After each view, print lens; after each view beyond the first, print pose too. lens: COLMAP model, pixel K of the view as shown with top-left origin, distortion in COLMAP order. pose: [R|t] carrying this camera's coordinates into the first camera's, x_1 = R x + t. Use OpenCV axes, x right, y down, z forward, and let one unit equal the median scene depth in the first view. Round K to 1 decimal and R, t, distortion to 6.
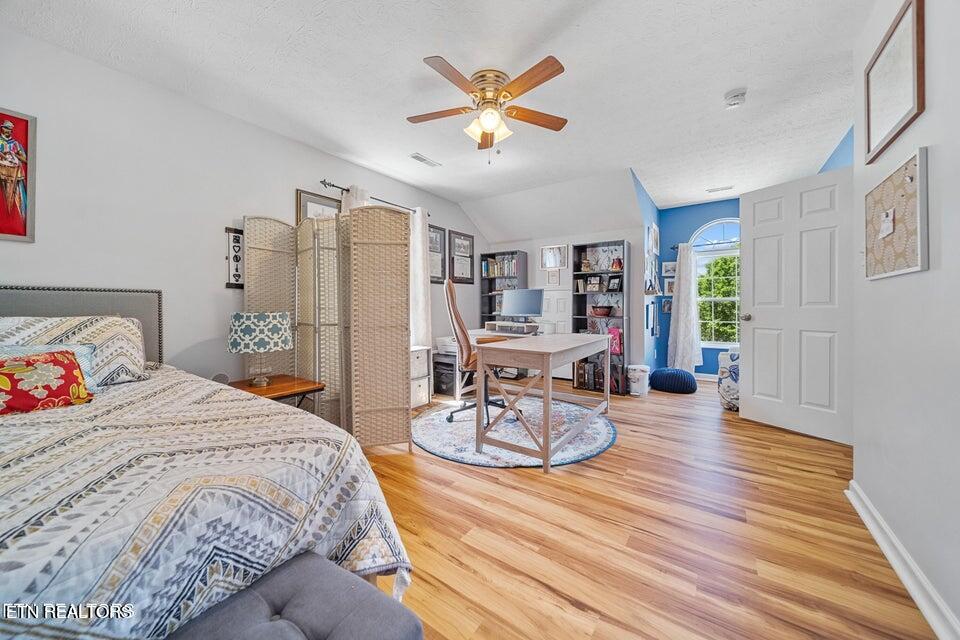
lens RADIAL K [[325.6, 0, 496.3], [0, 325.6, 307.7], [0, 0, 1]] dist [0.000003, -0.000029]
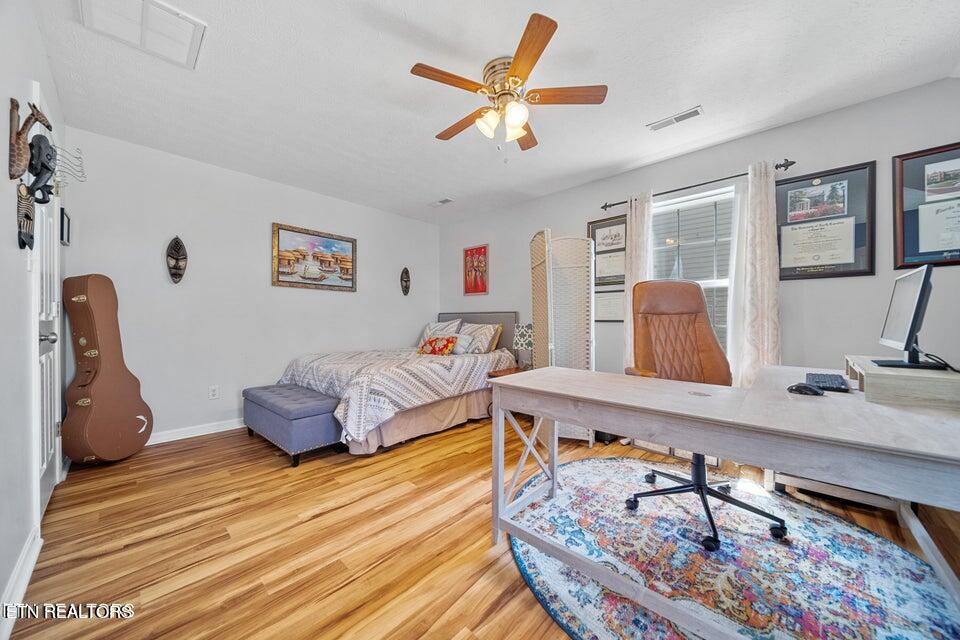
lens RADIAL K [[334.4, 0, 480.0], [0, 334.4, 320.0], [0, 0, 1]] dist [-0.000064, -0.000309]
pose [[-0.137149, -0.000750, -0.990550, 0.893200], [-0.003892, 0.999992, -0.000218, -0.003066], [0.990543, 0.003825, -0.137151, 1.031630]]
